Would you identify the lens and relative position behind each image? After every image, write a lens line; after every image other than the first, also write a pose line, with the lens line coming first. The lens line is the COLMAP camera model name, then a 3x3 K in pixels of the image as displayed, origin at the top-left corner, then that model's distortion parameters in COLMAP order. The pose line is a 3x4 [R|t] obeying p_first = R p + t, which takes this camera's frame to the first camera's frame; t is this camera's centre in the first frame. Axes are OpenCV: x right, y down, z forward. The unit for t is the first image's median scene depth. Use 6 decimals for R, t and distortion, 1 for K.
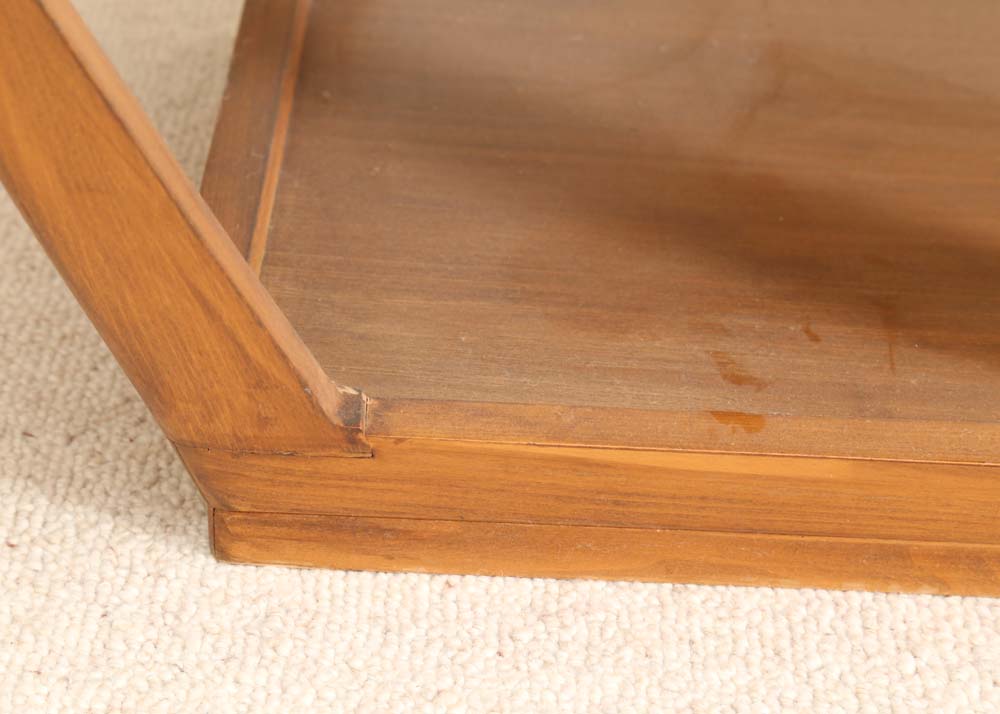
lens RADIAL K [[3247.0, 0, 509.1], [0, 3247.0, 365.4], [0, 0, 1]] dist [0.648117, 0.000000]
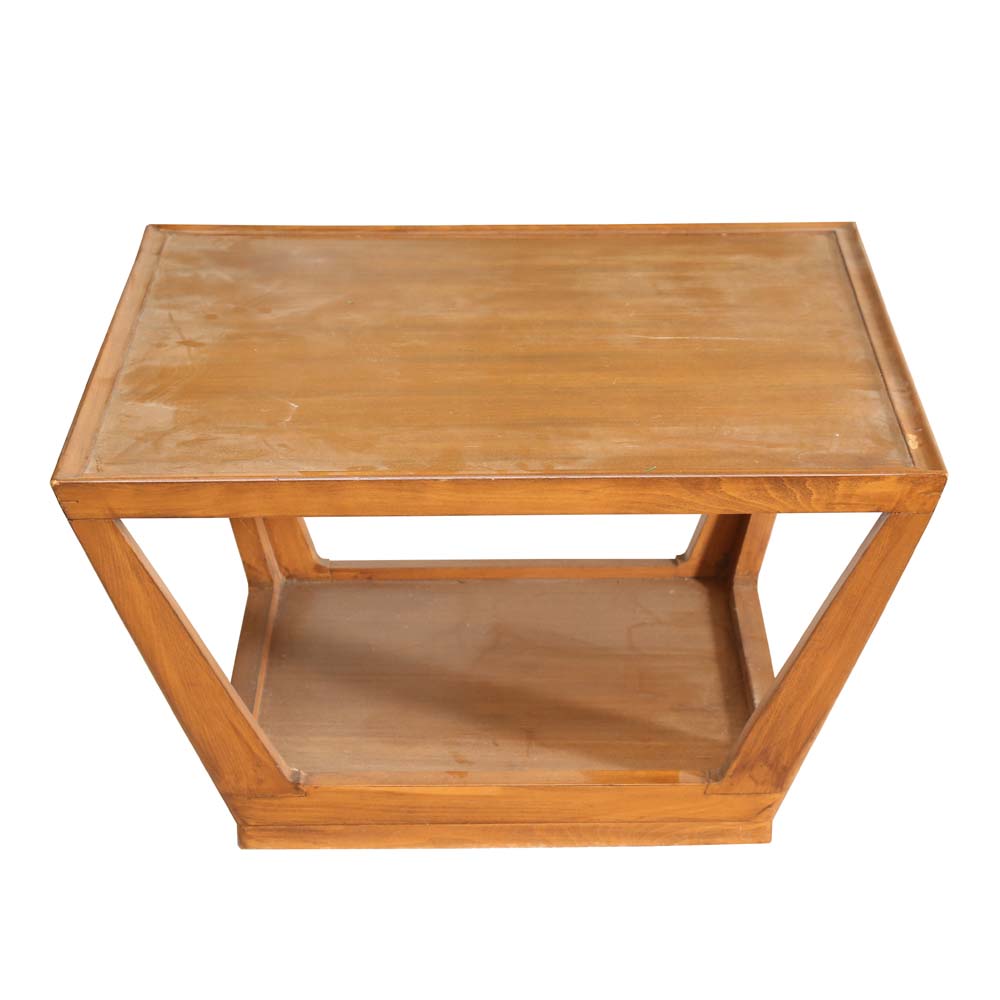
lens RADIAL K [[2811.5, 0, 518.3], [0, 2811.5, 515.1], [0, 0, 1]] dist [0.329247, 0.000000]
pose [[0.998647, -0.044910, 0.026205, 0.067908], [0.048298, 0.987866, -0.147611, 0.134959], [-0.019258, 0.148677, 0.988698, -1.072903]]
